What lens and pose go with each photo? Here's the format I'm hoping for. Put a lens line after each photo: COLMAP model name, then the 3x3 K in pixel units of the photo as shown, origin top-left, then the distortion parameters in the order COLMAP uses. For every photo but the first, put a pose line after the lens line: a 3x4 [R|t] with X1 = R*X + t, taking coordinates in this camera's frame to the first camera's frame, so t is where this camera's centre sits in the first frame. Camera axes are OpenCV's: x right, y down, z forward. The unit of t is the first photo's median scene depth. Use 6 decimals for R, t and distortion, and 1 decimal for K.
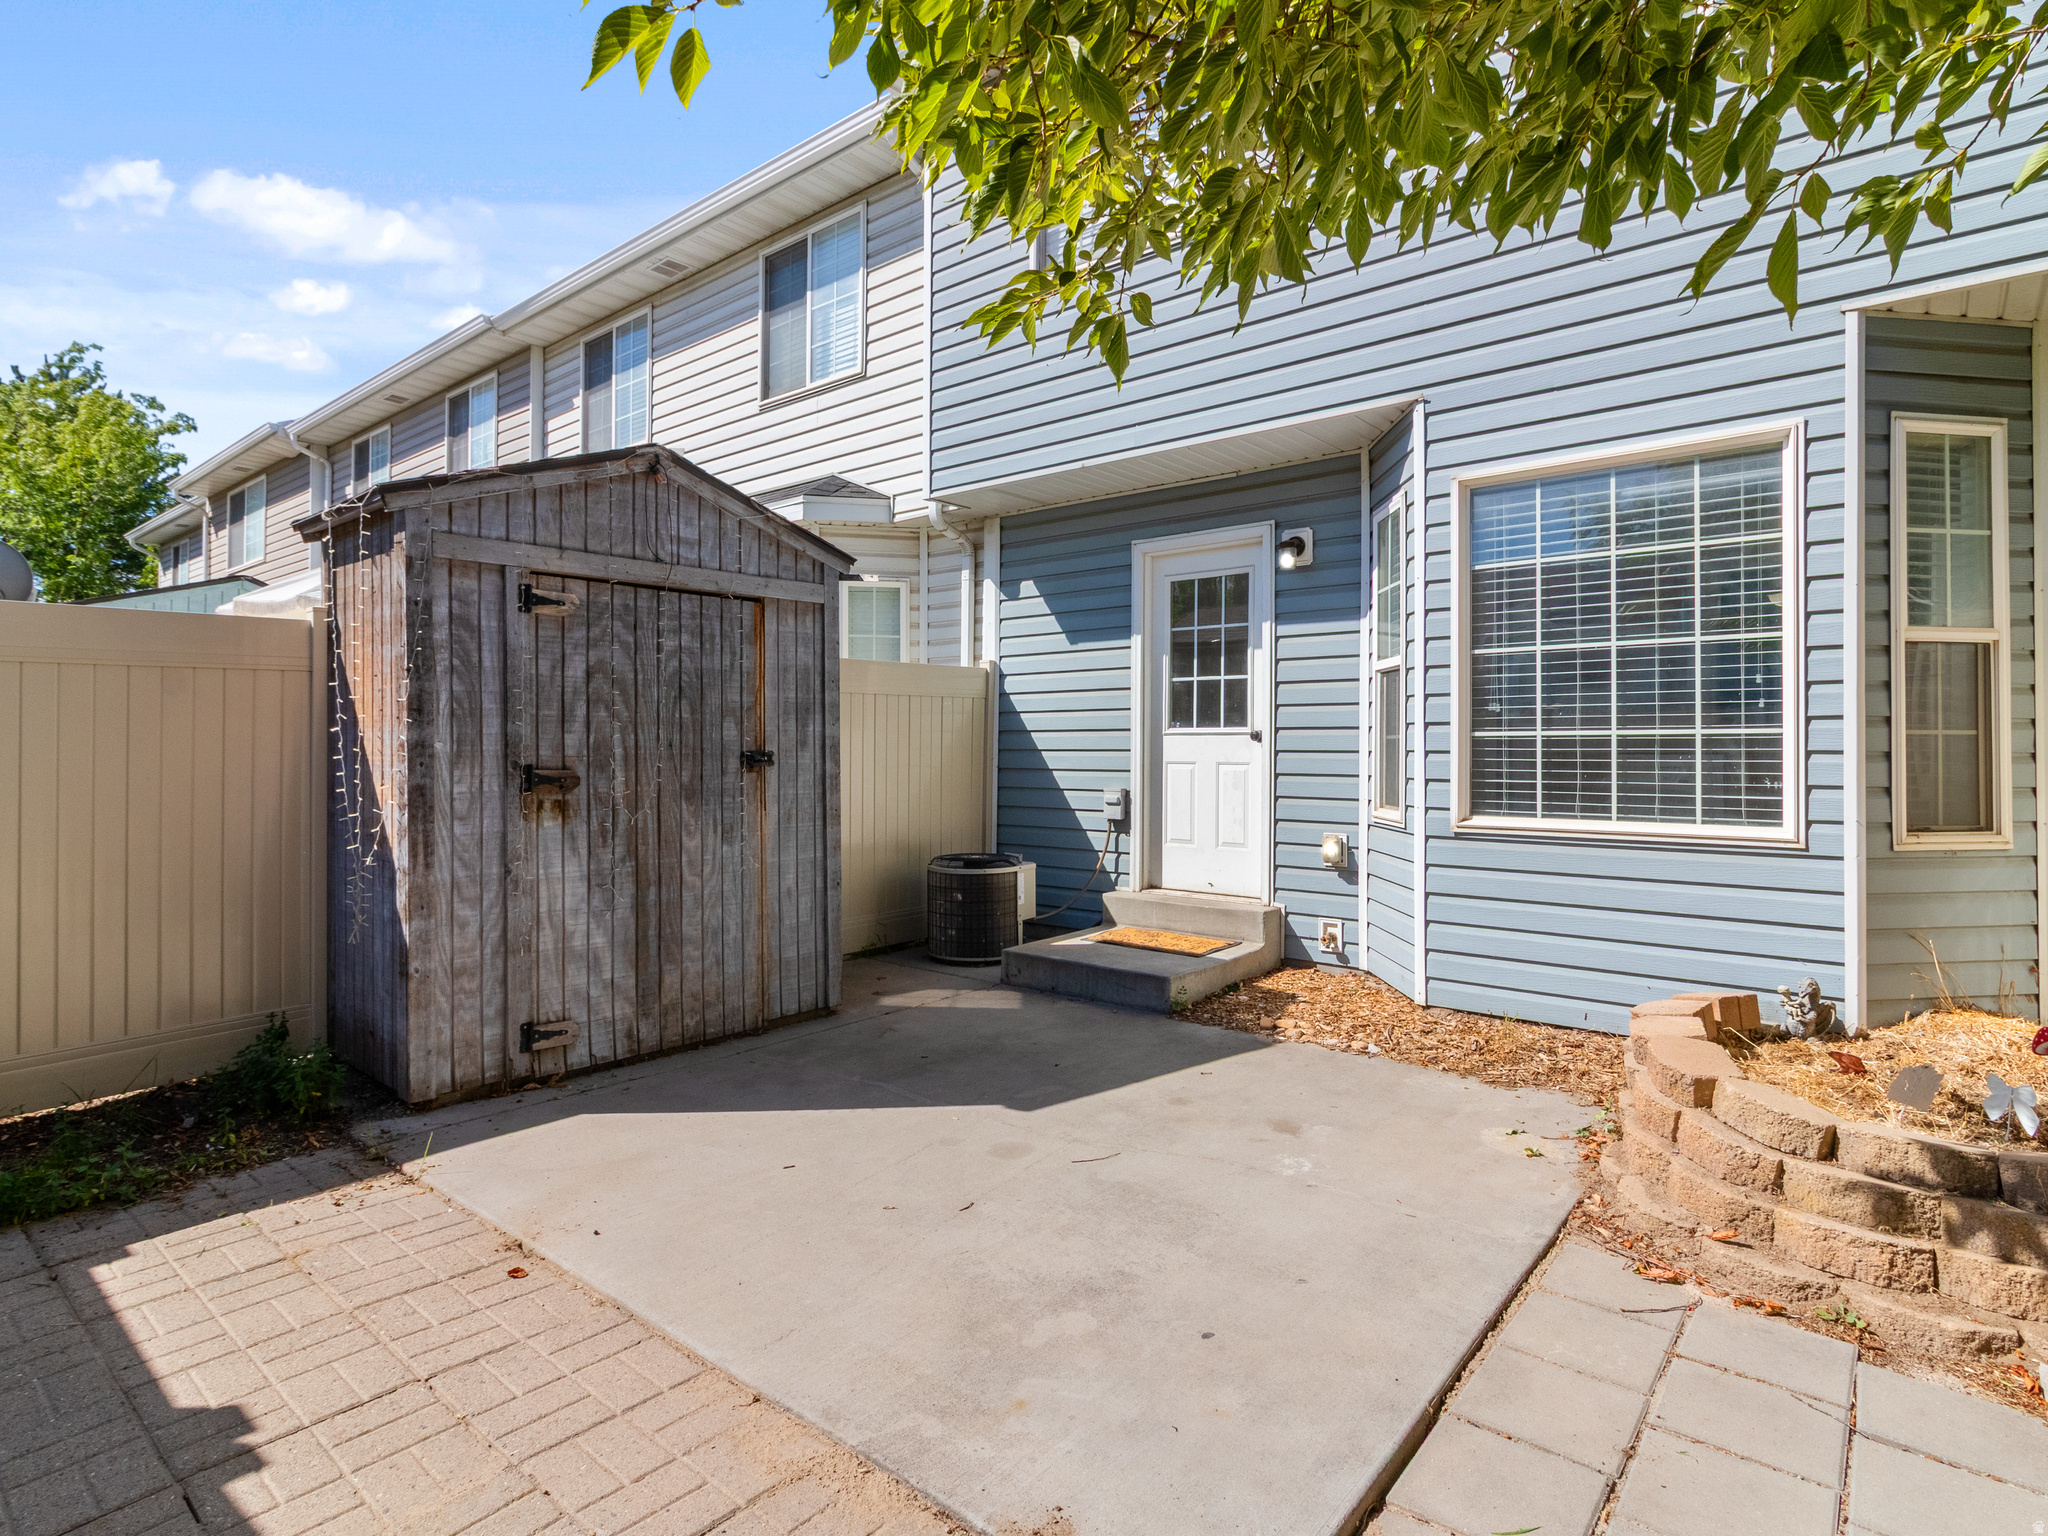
lens RADIAL K [[1096.0, 0, 1031.1], [0, 1096.0, 748.9], [0, 0, 1]] dist [0.001387, 0.001389]
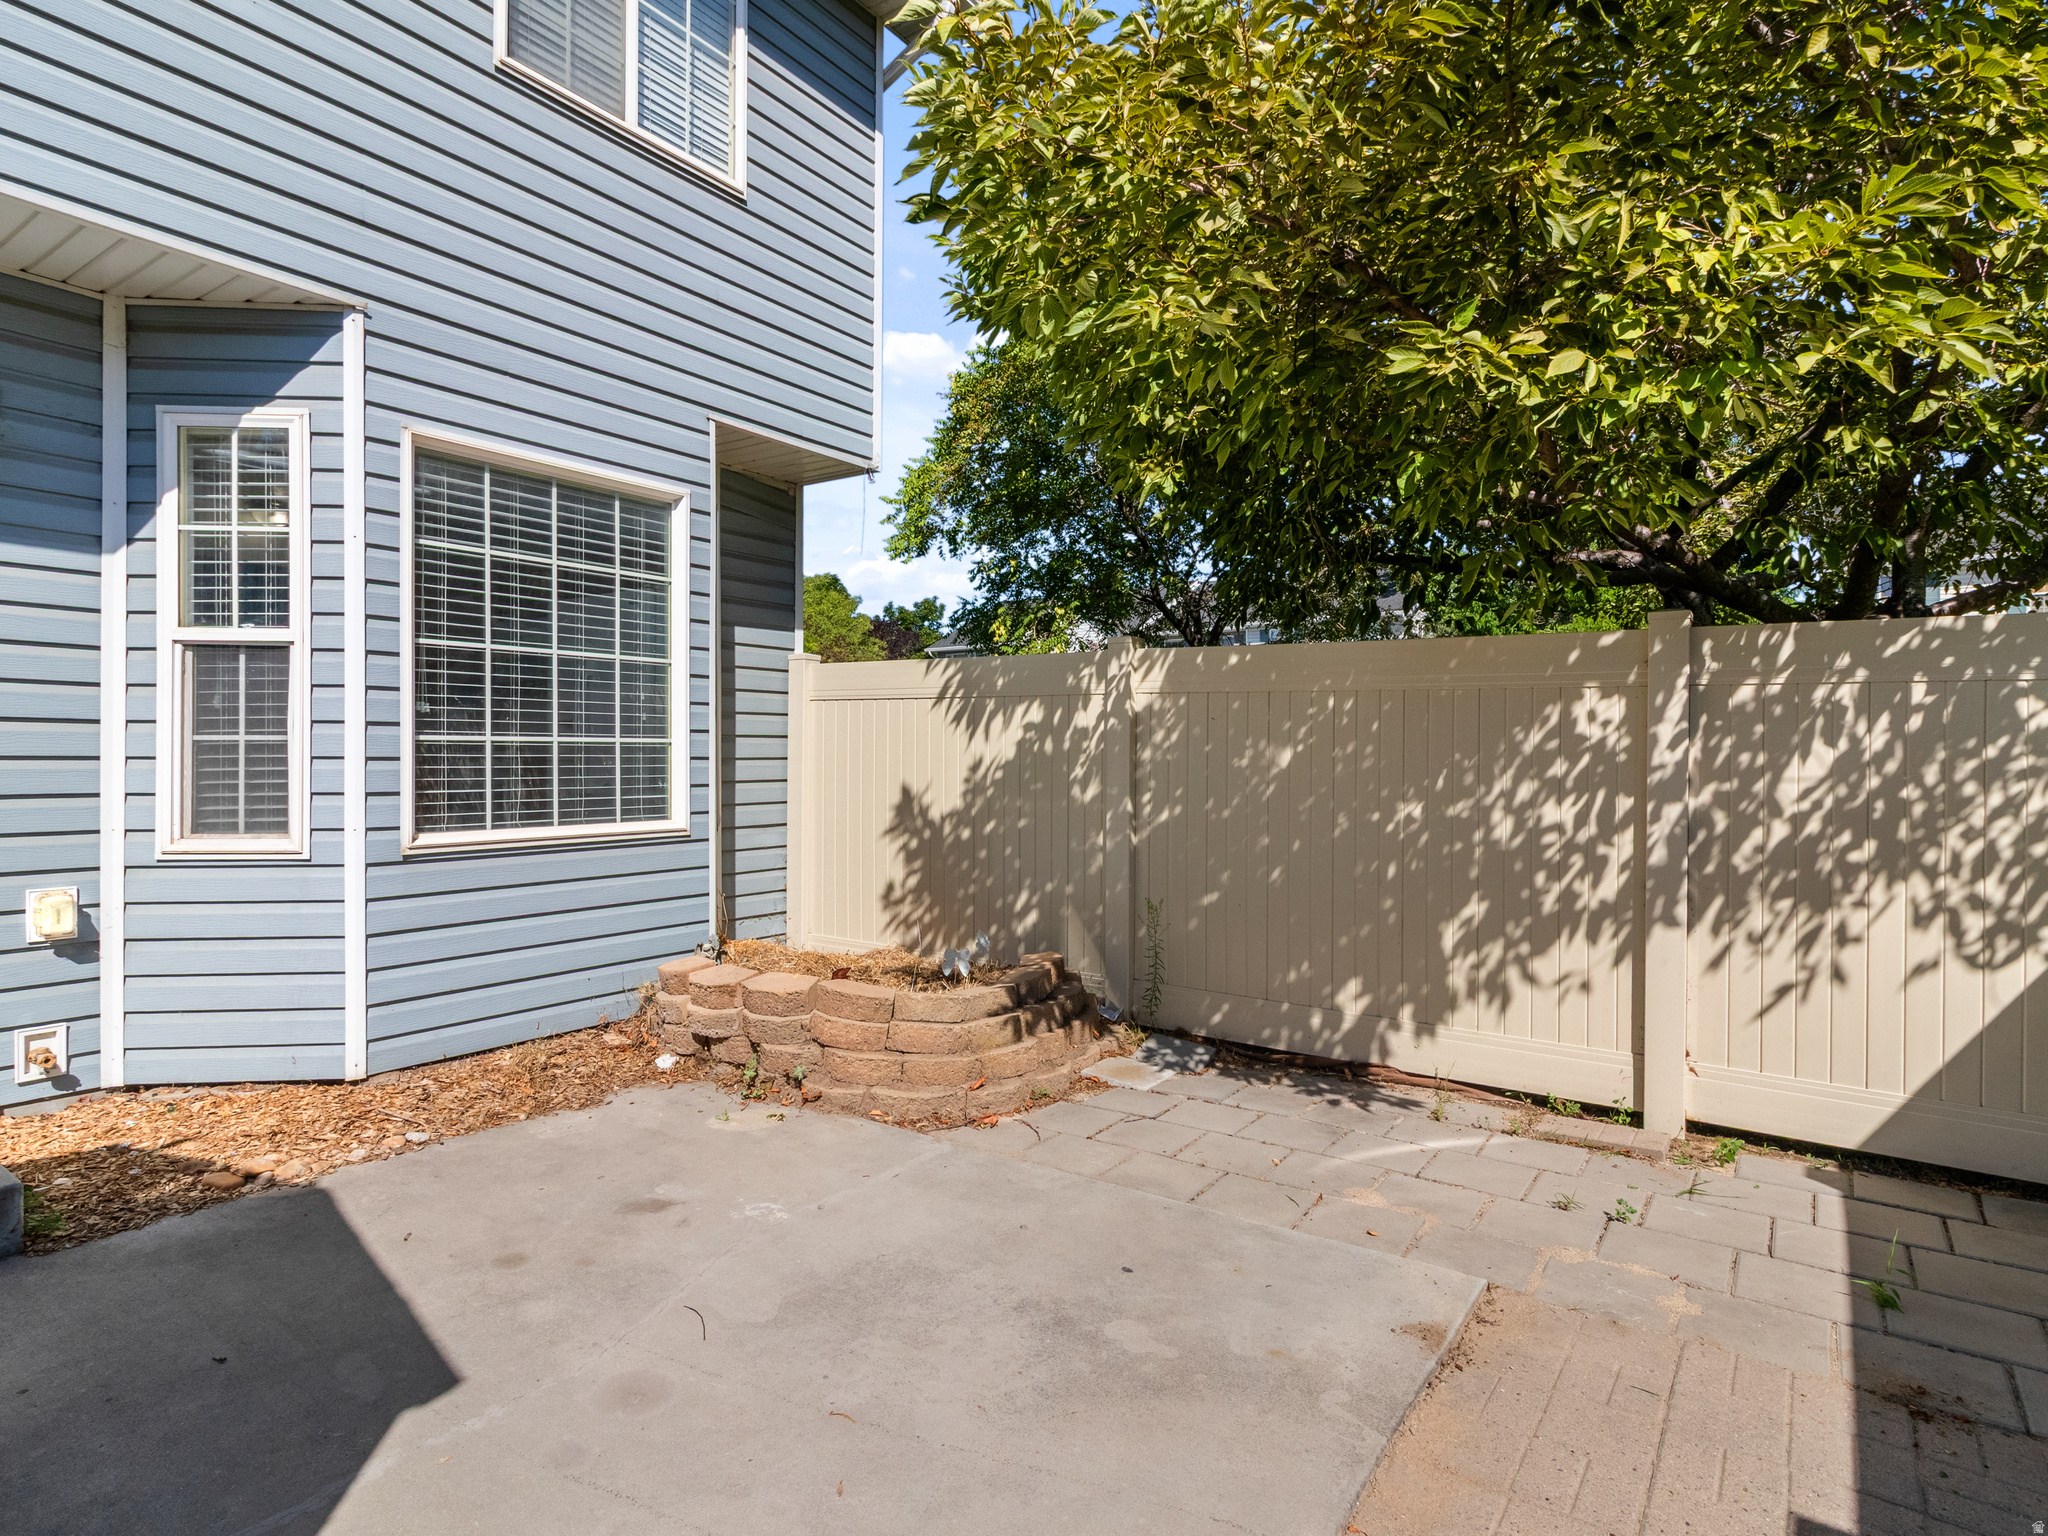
lens RADIAL K [[1096.0, 0, 1033.1], [0, 1096.0, 770.8], [0, 0, 1]] dist [0.001387, 0.001389]
pose [[-0.093425, -0.011775, 0.995557, -0.560715], [-0.002365, 0.999930, 0.011605, 0.001603], [-0.995624, -0.001271, -0.093446, 0.703344]]
